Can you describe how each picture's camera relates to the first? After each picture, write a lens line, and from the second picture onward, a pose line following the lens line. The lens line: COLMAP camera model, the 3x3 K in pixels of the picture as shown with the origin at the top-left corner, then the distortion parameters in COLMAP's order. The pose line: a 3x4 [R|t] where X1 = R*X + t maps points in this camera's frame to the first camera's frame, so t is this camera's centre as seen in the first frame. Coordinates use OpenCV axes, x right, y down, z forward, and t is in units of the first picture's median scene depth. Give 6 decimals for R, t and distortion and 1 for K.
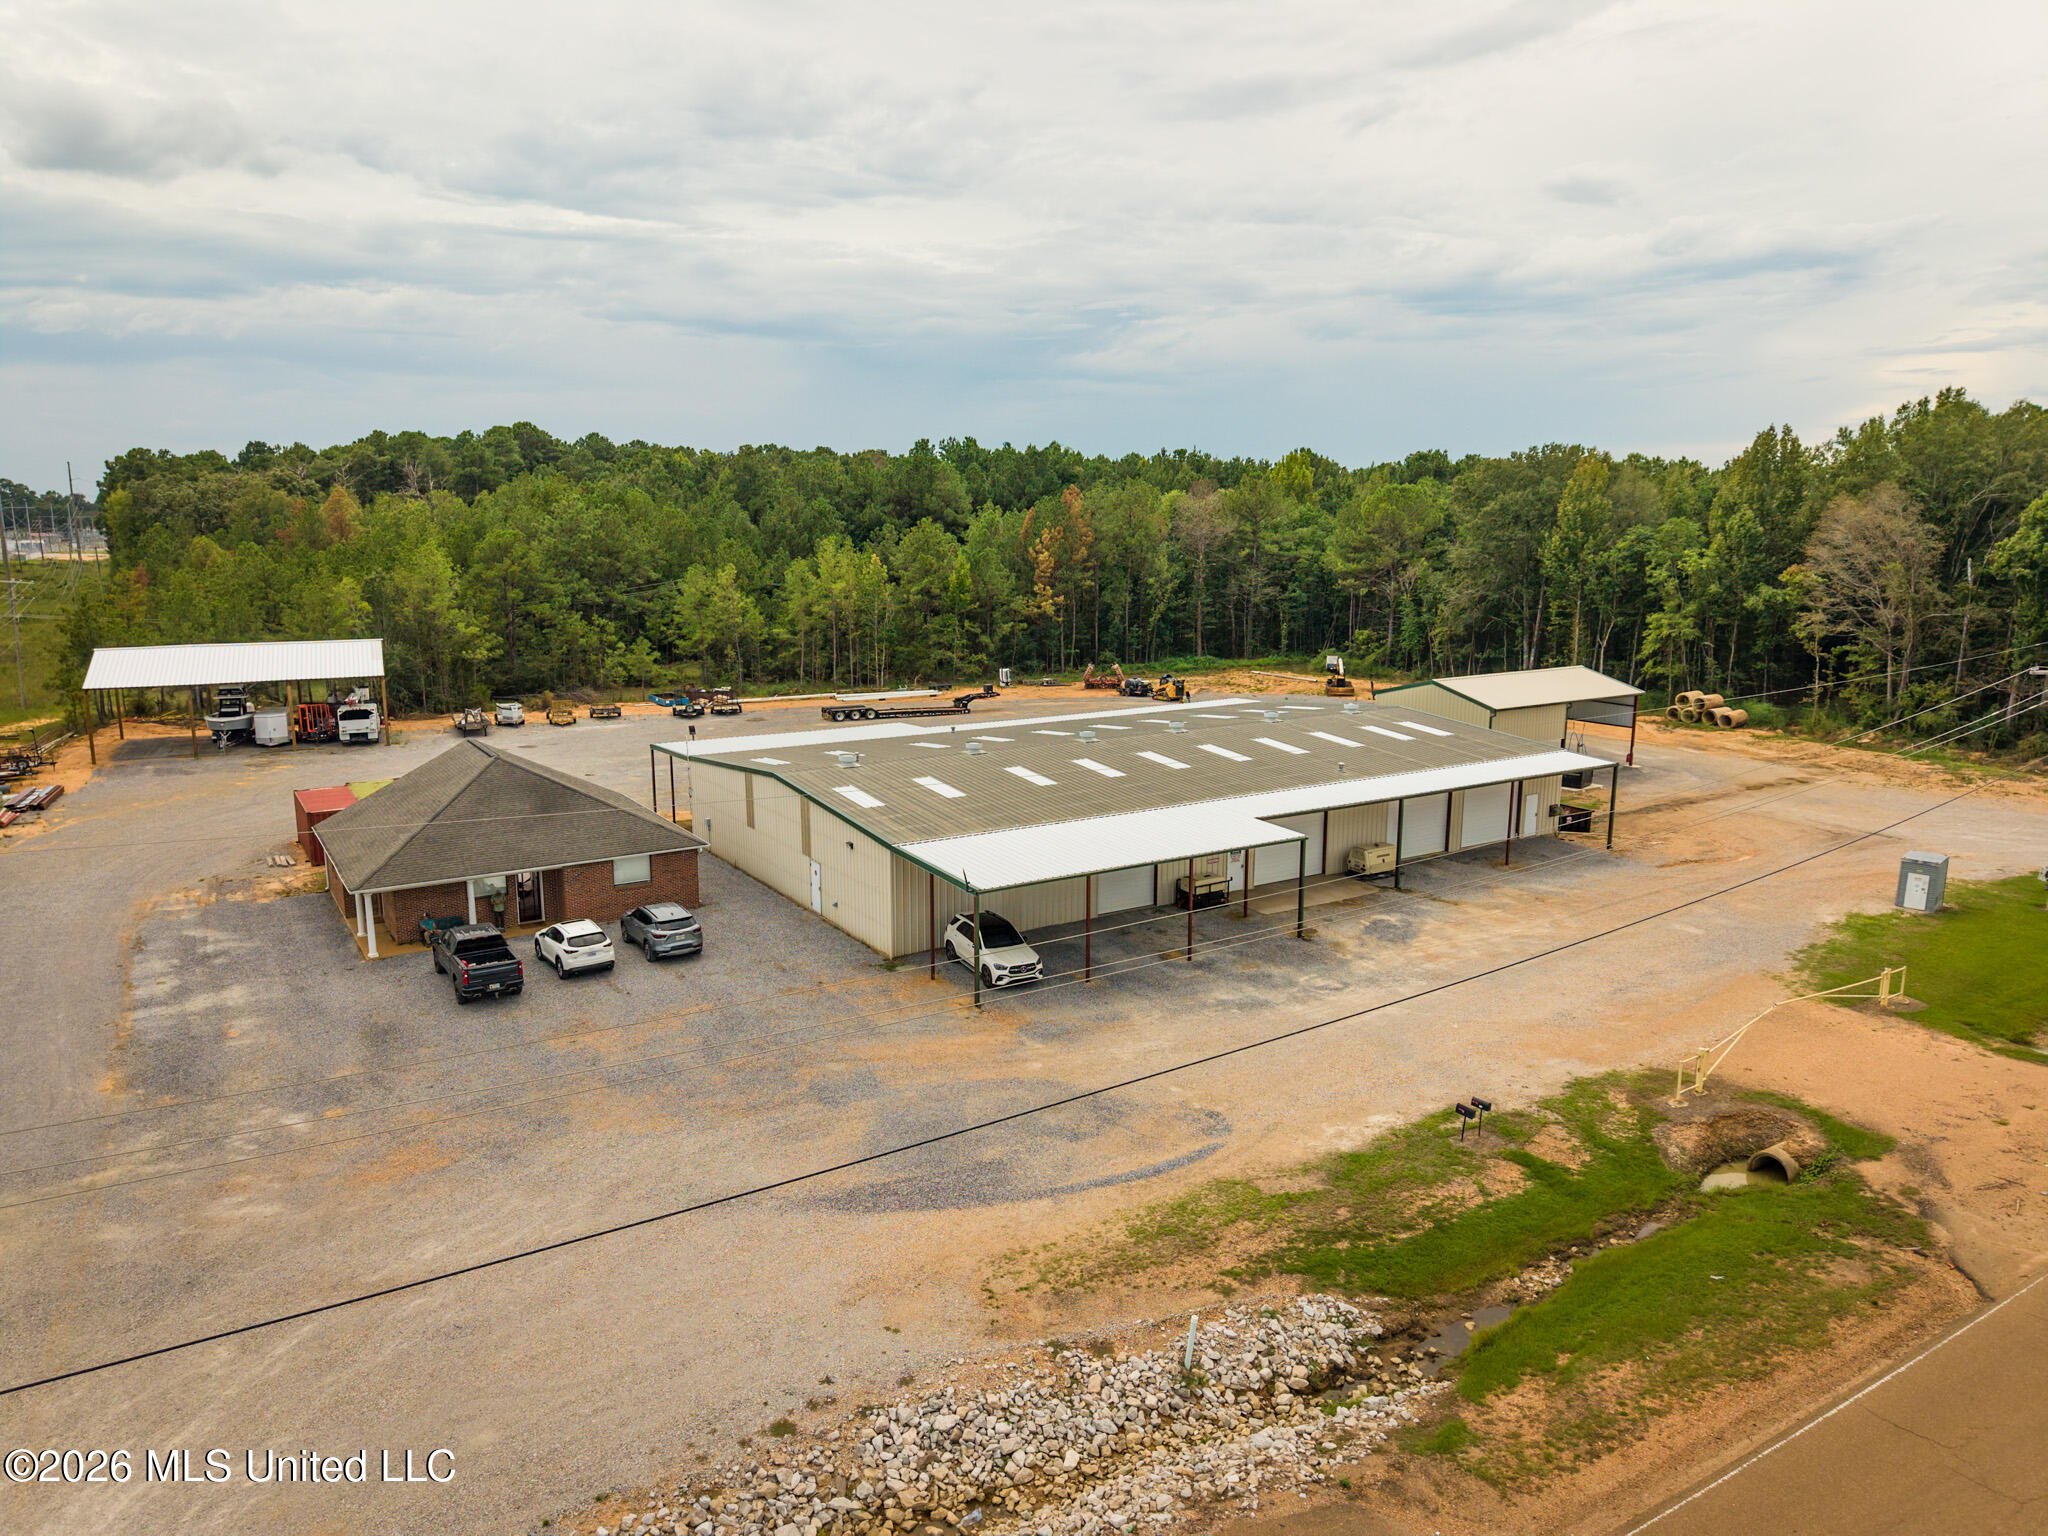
lens RADIAL K [[1375.0, 0, 1024.0], [0, 1375.0, 768.0], [0, 0, 1]] dist [0.021977, -0.020163]
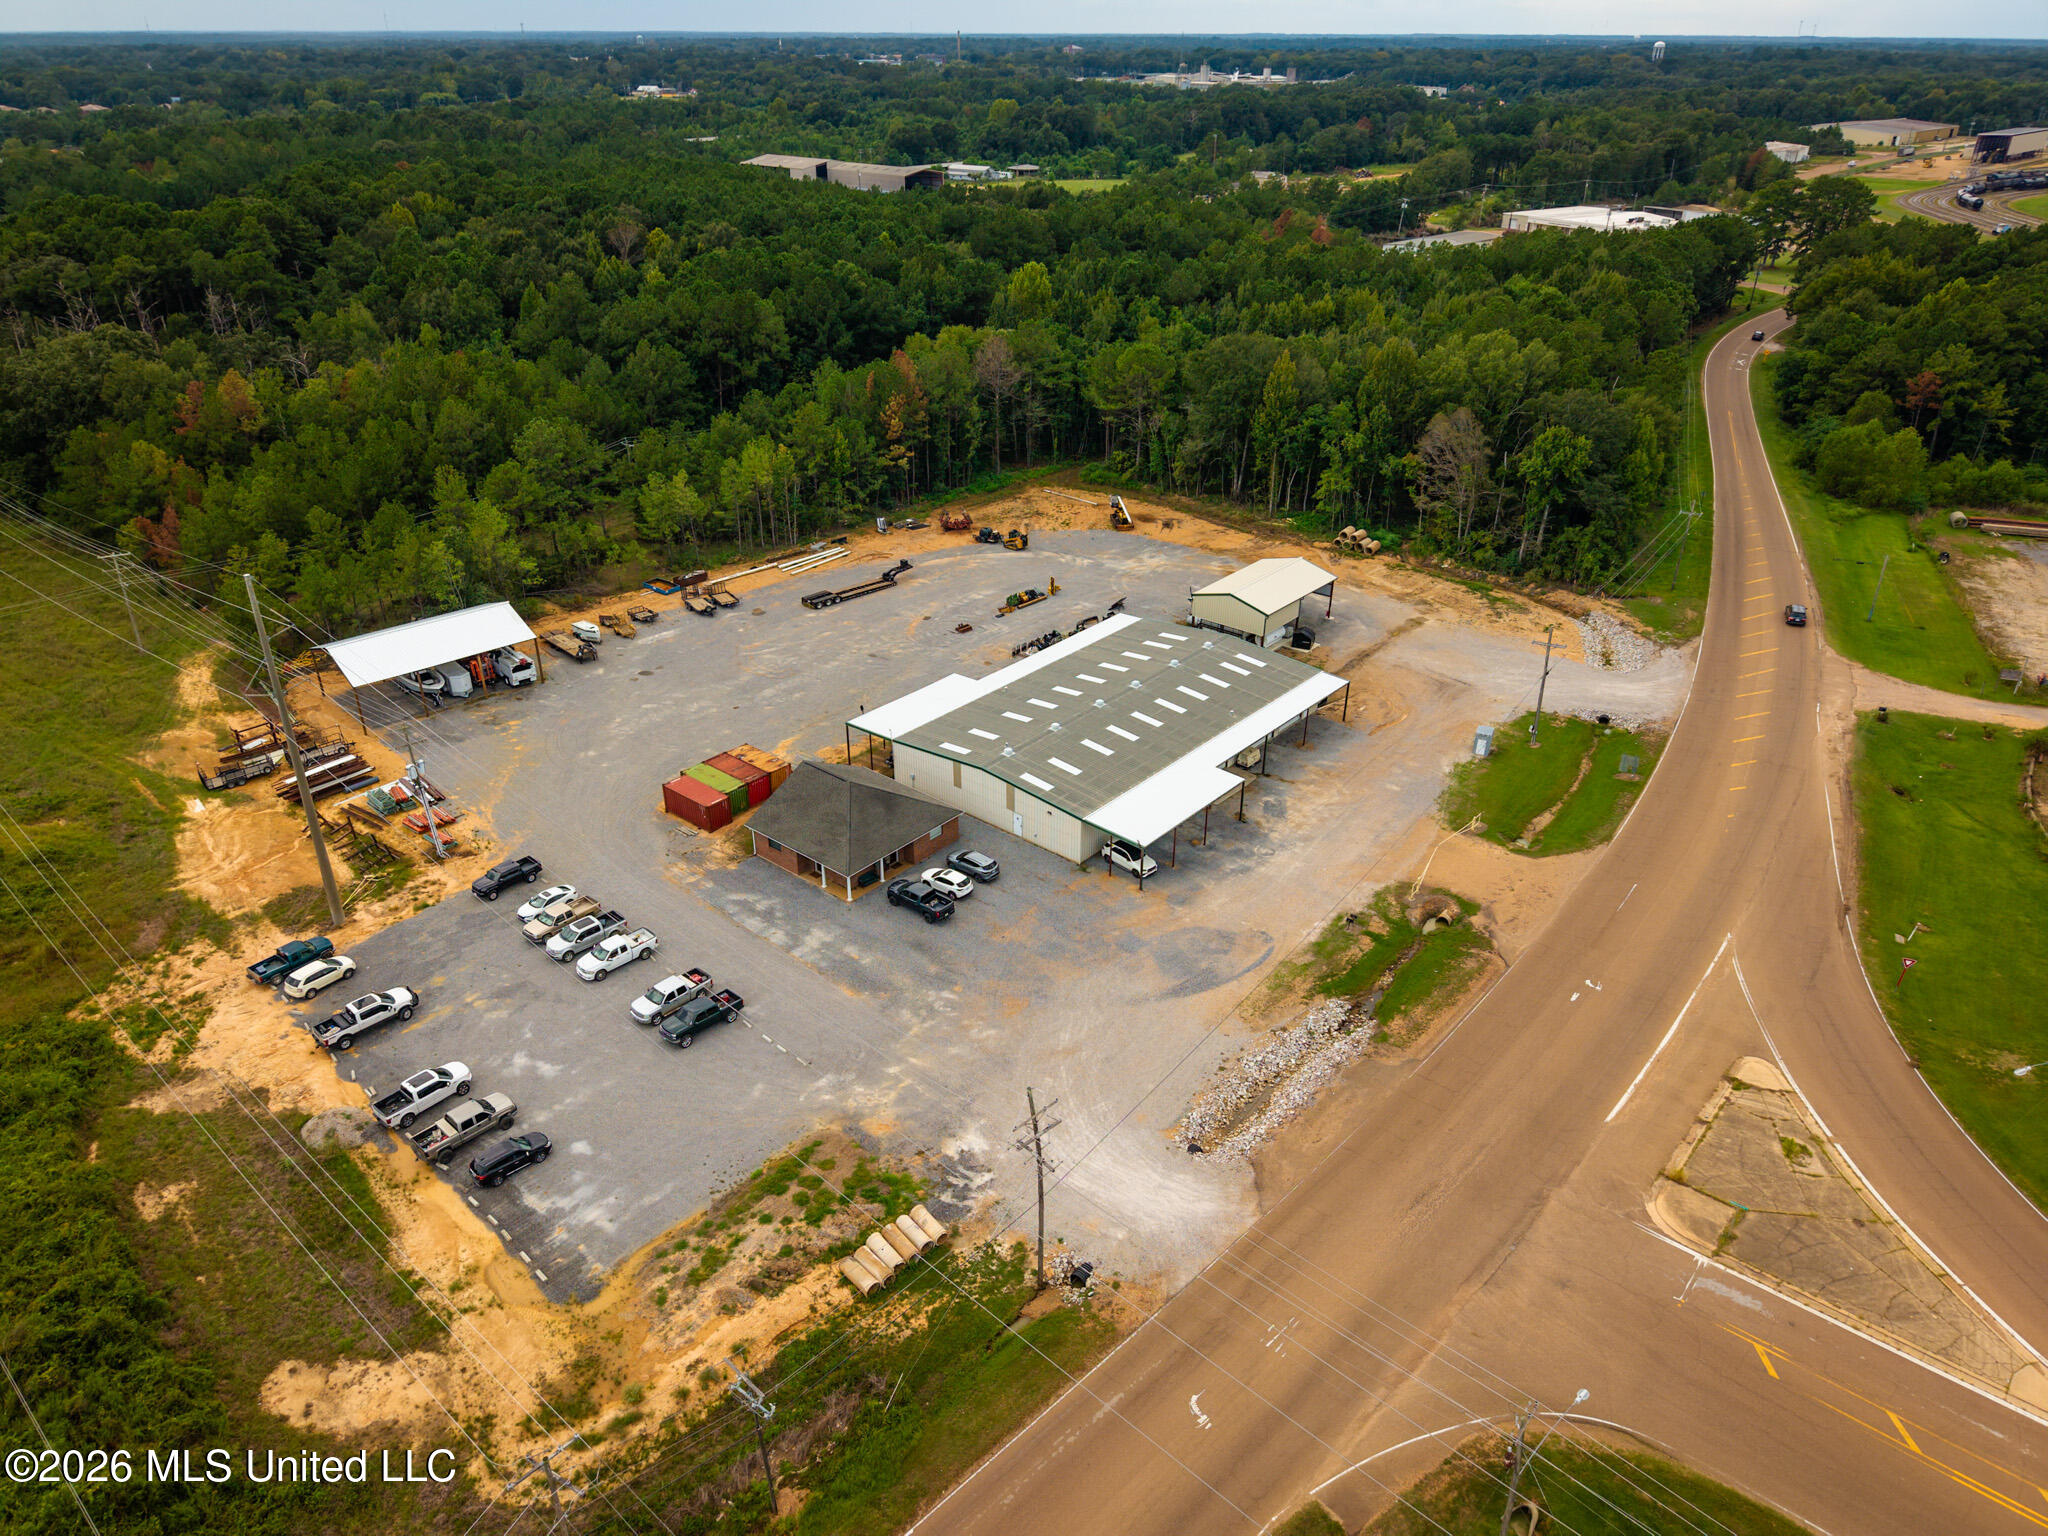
lens RADIAL K [[1368.2, 0, 1019.4], [0, 1368.2, 765.5], [0, 0, 1]] dist [0.043324, -0.049826]
pose [[0.956738, -0.137200, 0.256572, -0.816819], [0.053493, 0.949751, 0.308402, -0.775418], [-0.285992, -0.281335, 0.916002, -1.053891]]
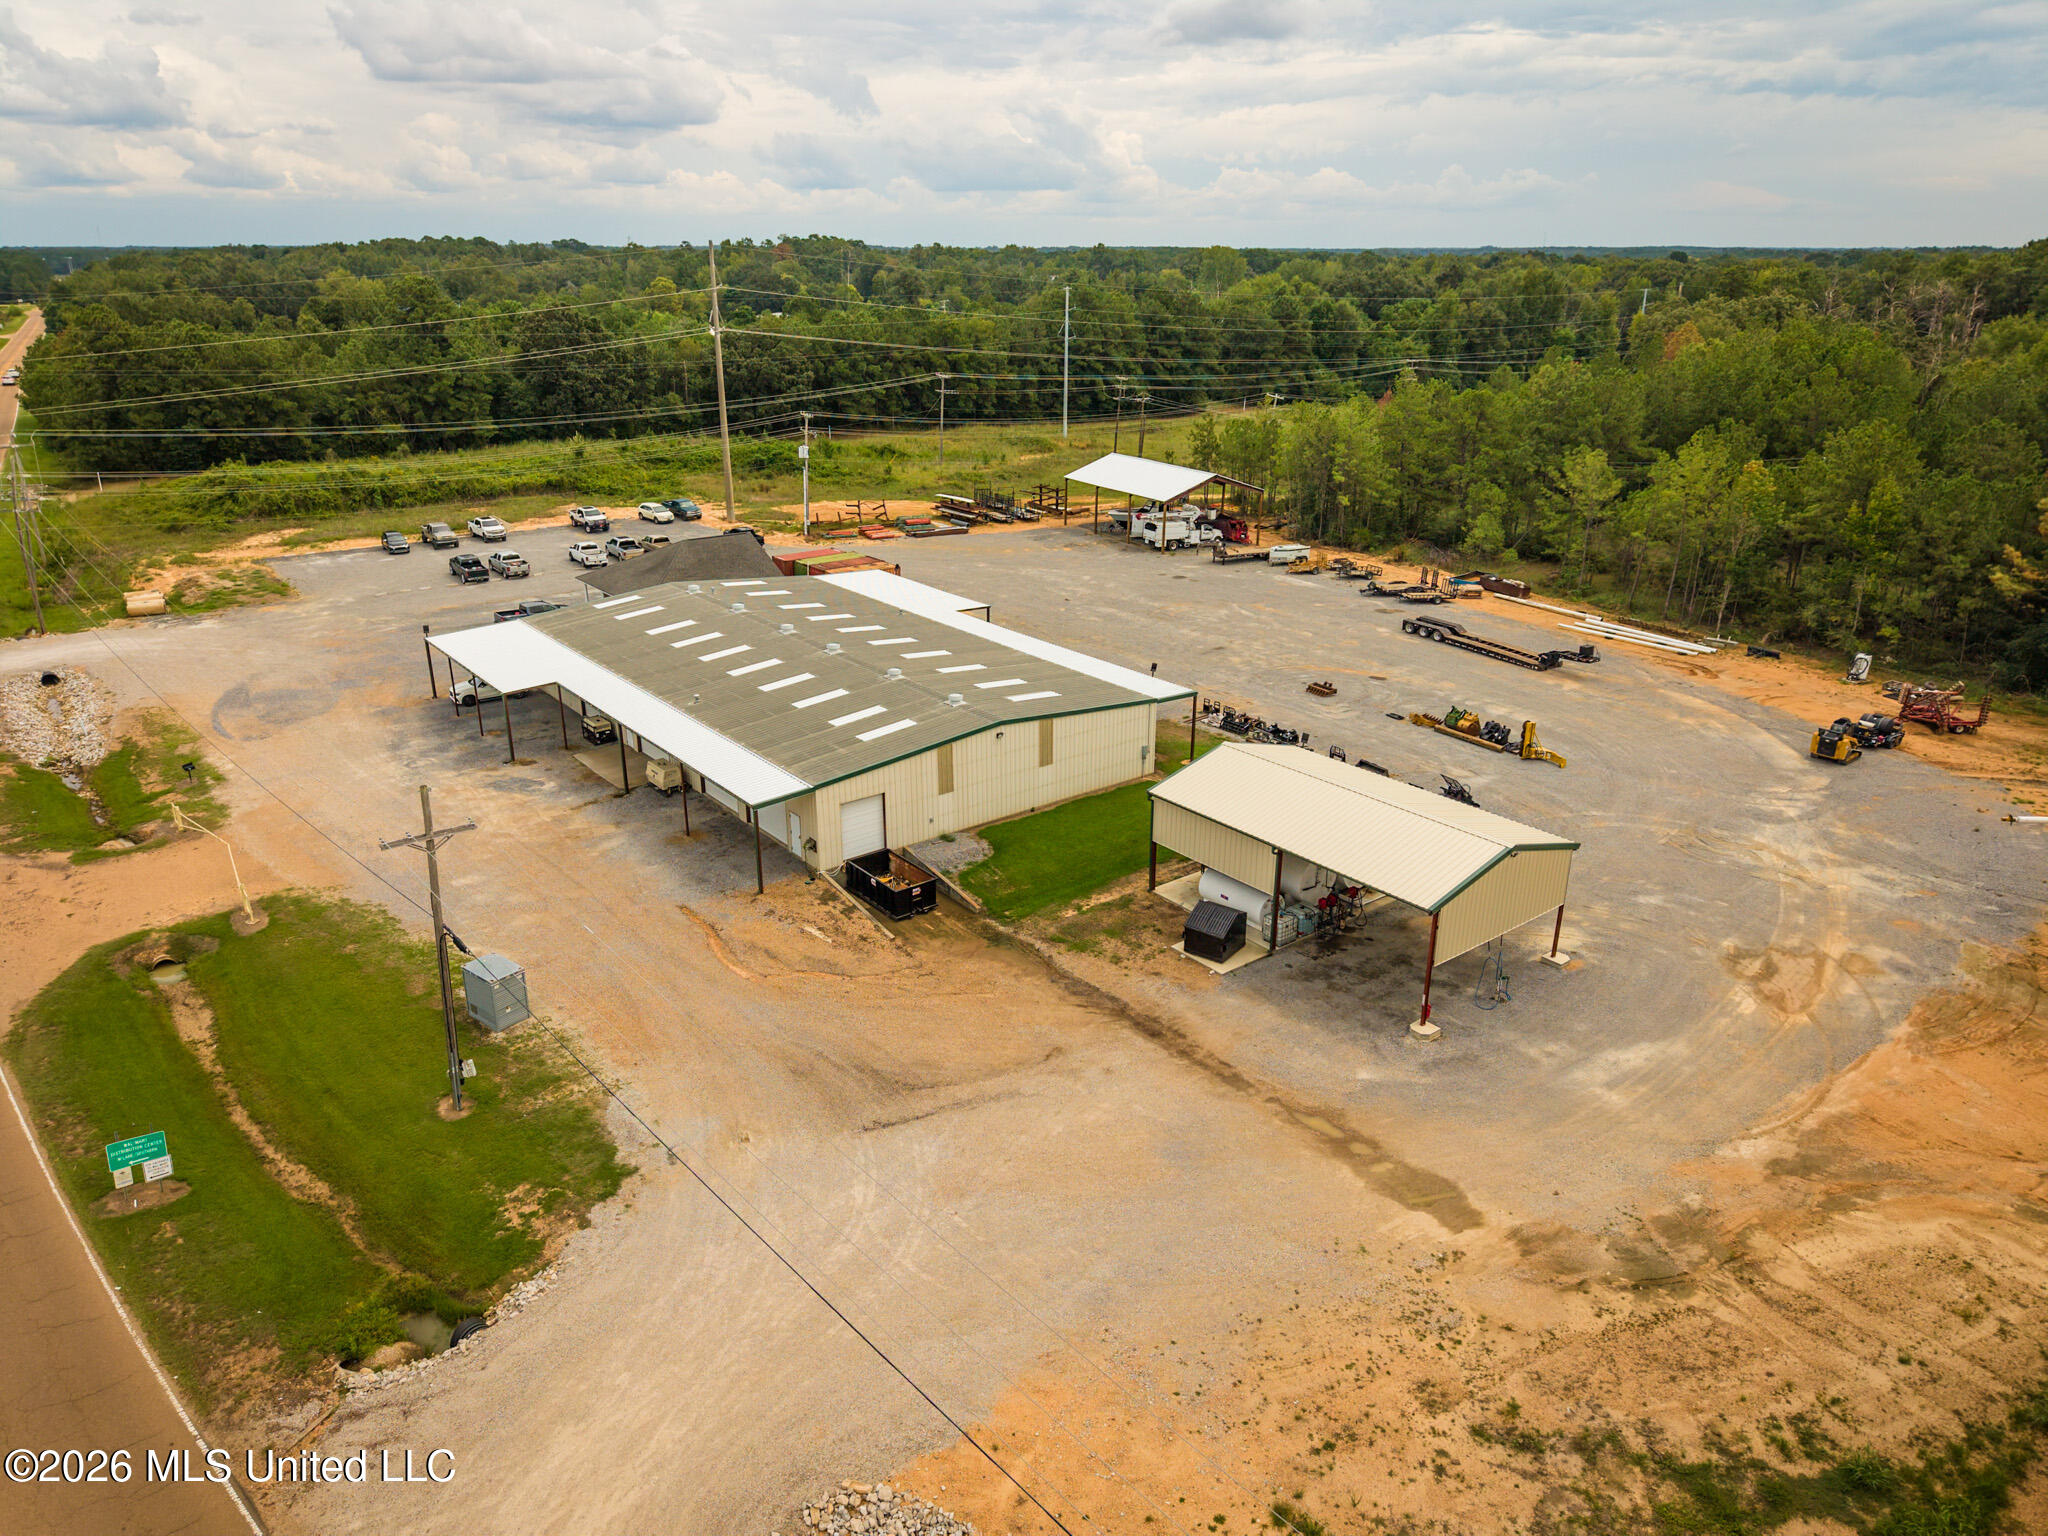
lens RADIAL K [[1368.2, 0, 1019.4], [0, 1368.2, 765.5], [0, 0, 1]] dist [0.043324, -0.049826]
pose [[0.092864, 0.347156, -0.933198, 1.896051], [-0.183968, 0.927094, 0.326578, -0.525224], [0.978536, 0.141351, 0.149959, 1.530480]]
